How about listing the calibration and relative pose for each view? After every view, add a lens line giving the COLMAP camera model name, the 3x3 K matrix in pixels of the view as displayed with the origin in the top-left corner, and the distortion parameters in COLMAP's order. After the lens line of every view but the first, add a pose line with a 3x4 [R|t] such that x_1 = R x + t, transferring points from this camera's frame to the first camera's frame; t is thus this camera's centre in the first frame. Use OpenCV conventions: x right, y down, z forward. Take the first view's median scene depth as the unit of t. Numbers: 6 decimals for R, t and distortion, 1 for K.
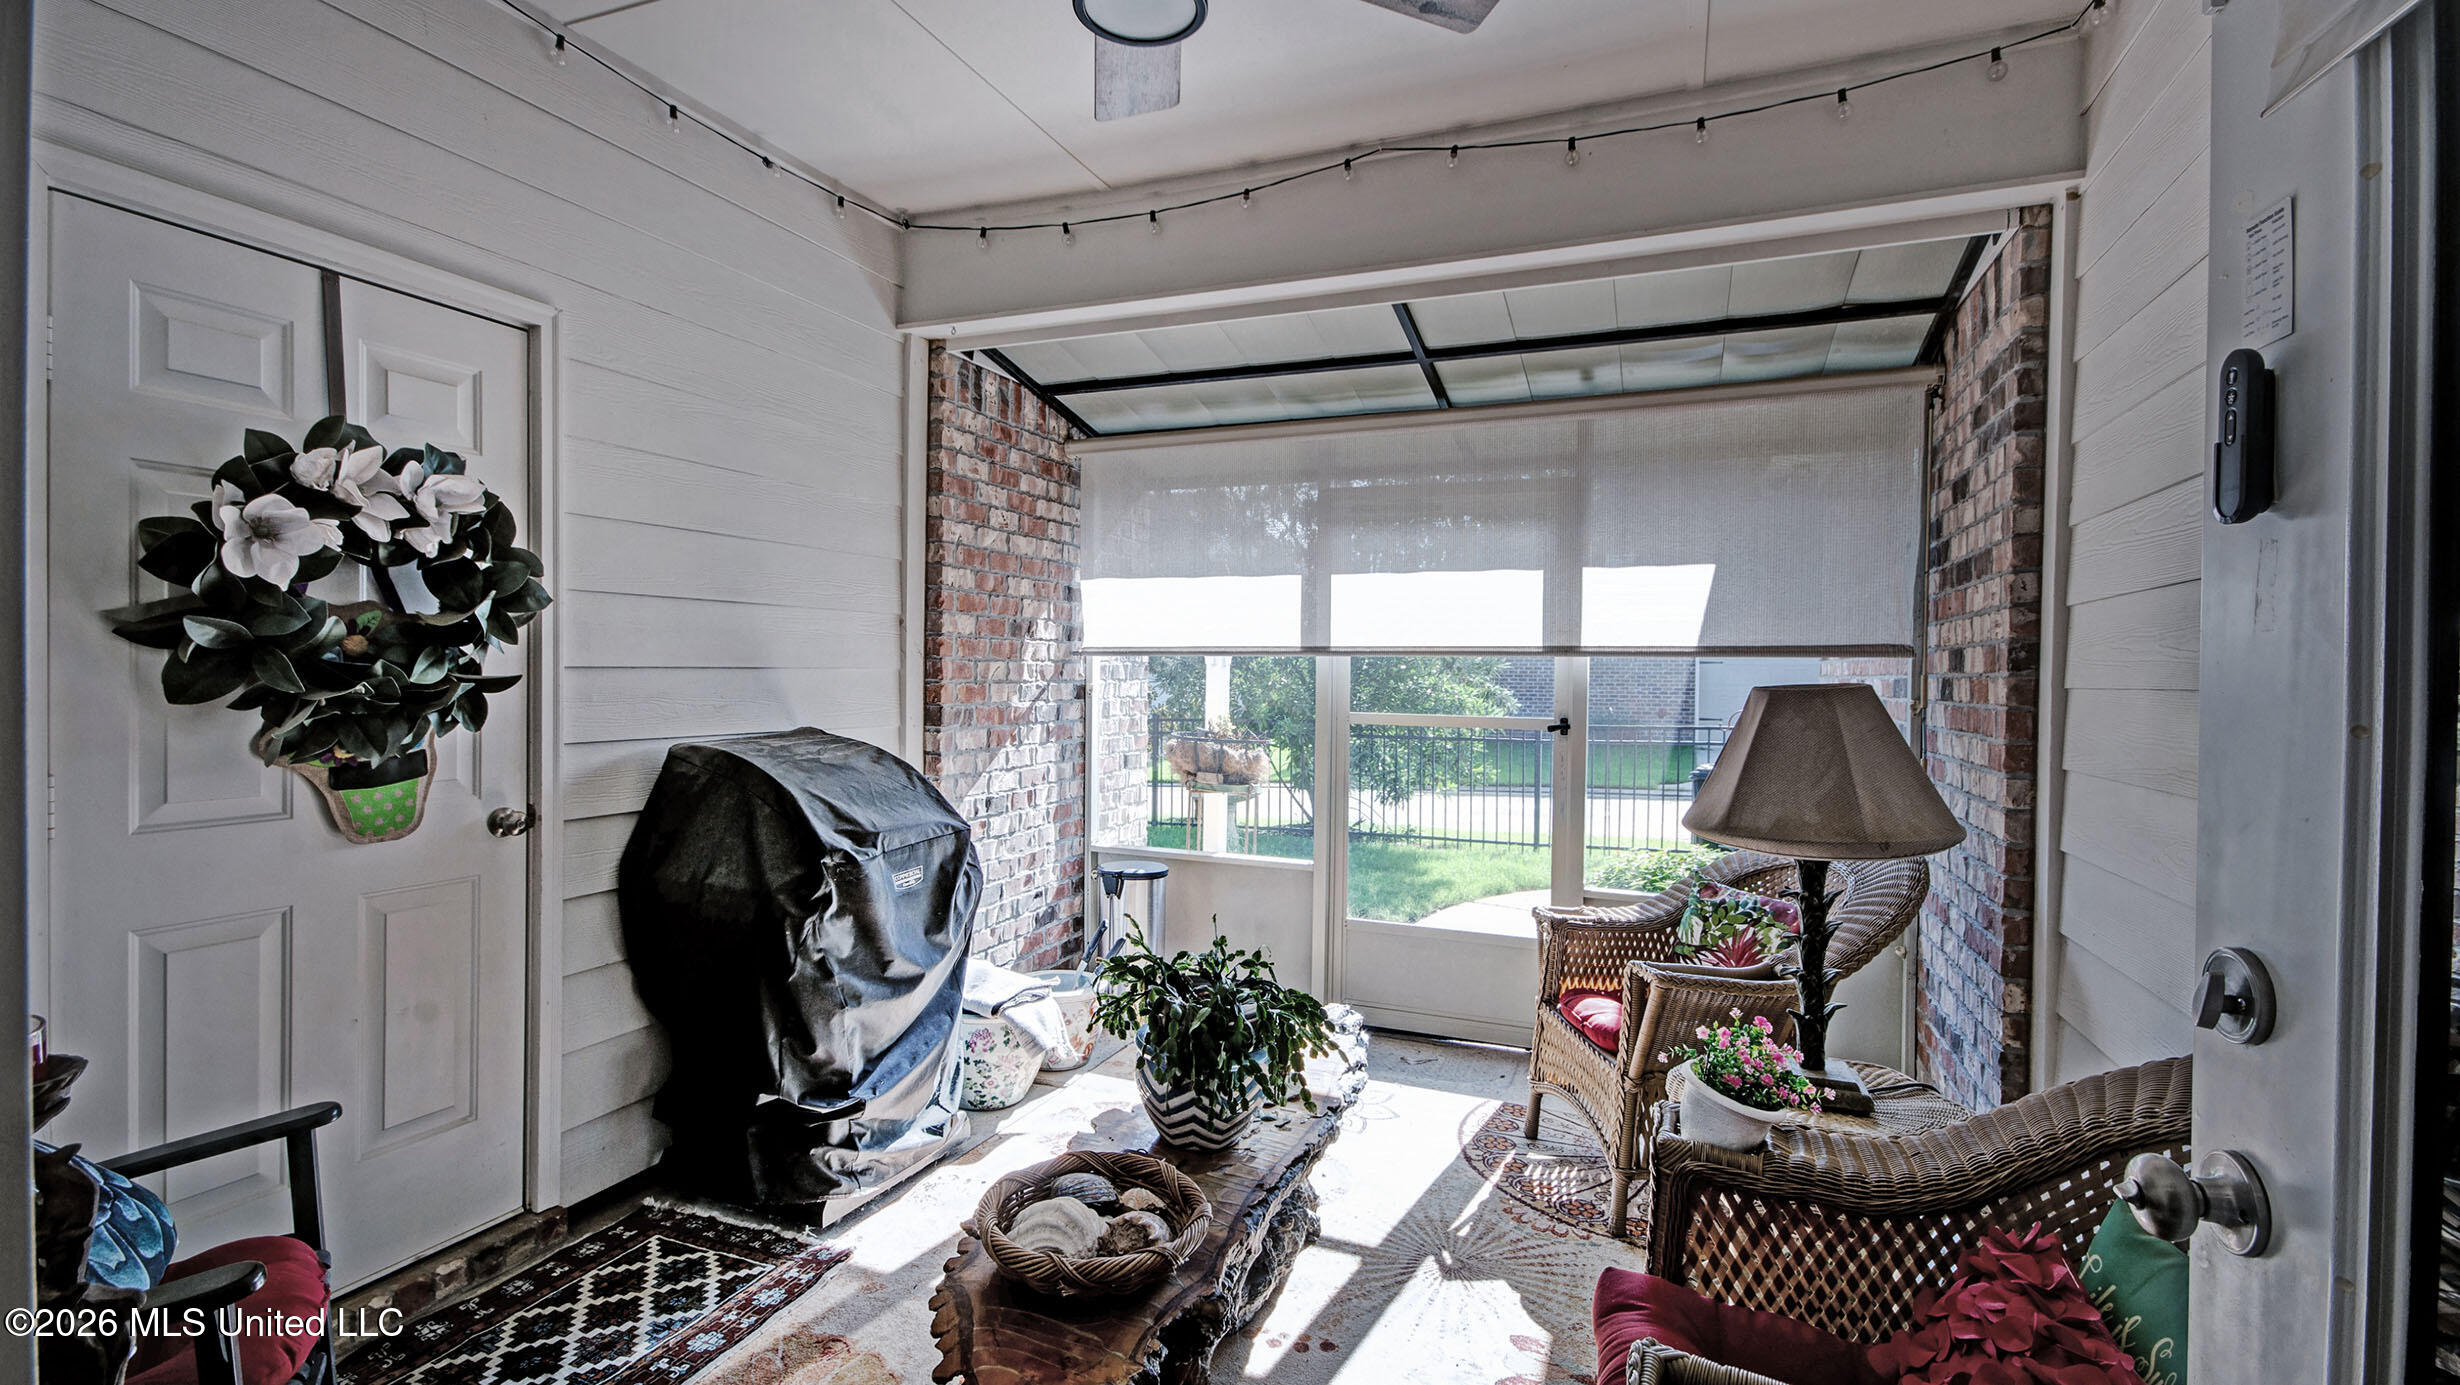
lens RADIAL K [[1080.8, 0, 1229.5], [0, 1080.8, 697.8], [0, 0, 1]] dist [0.004089, -0.010493]
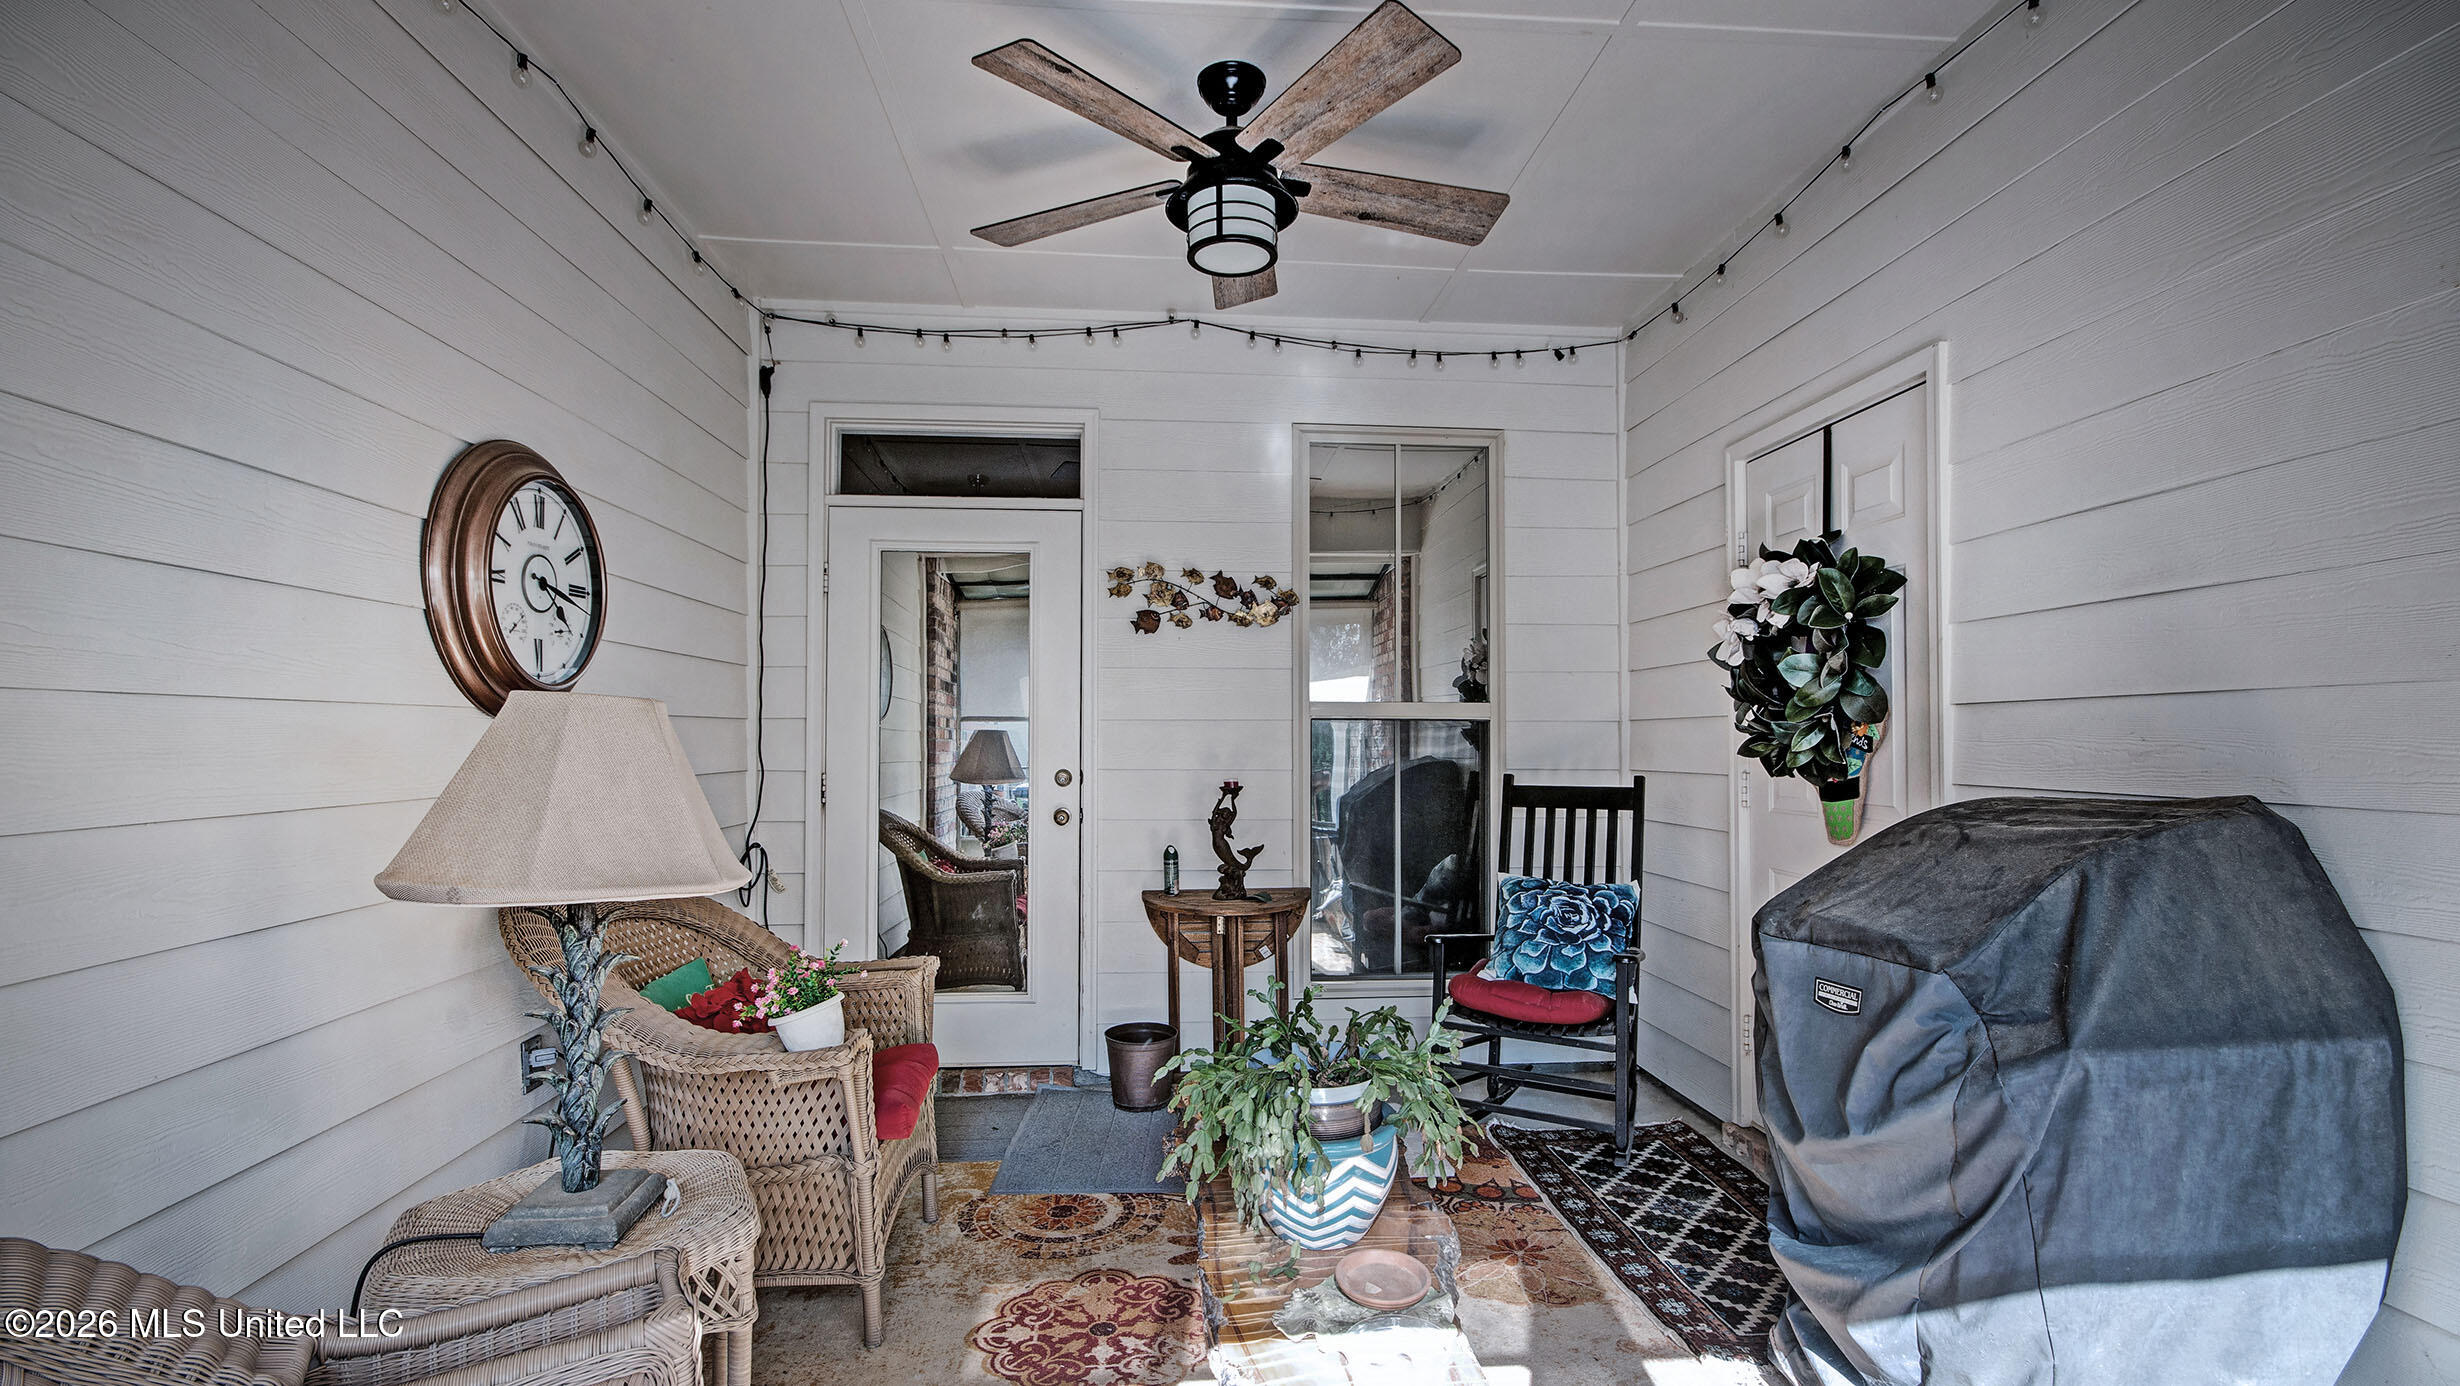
lens RADIAL K [[1092.2, 0, 1233.5], [0, 1092.2, 708.1], [0, 0, 1]] dist [0.000995, -0.000934]
pose [[-0.894532, -0.018349, -0.446627, 0.455708], [-0.013274, 0.999807, -0.014490, -0.003562], [0.446807, -0.007033, -0.894603, 1.834500]]
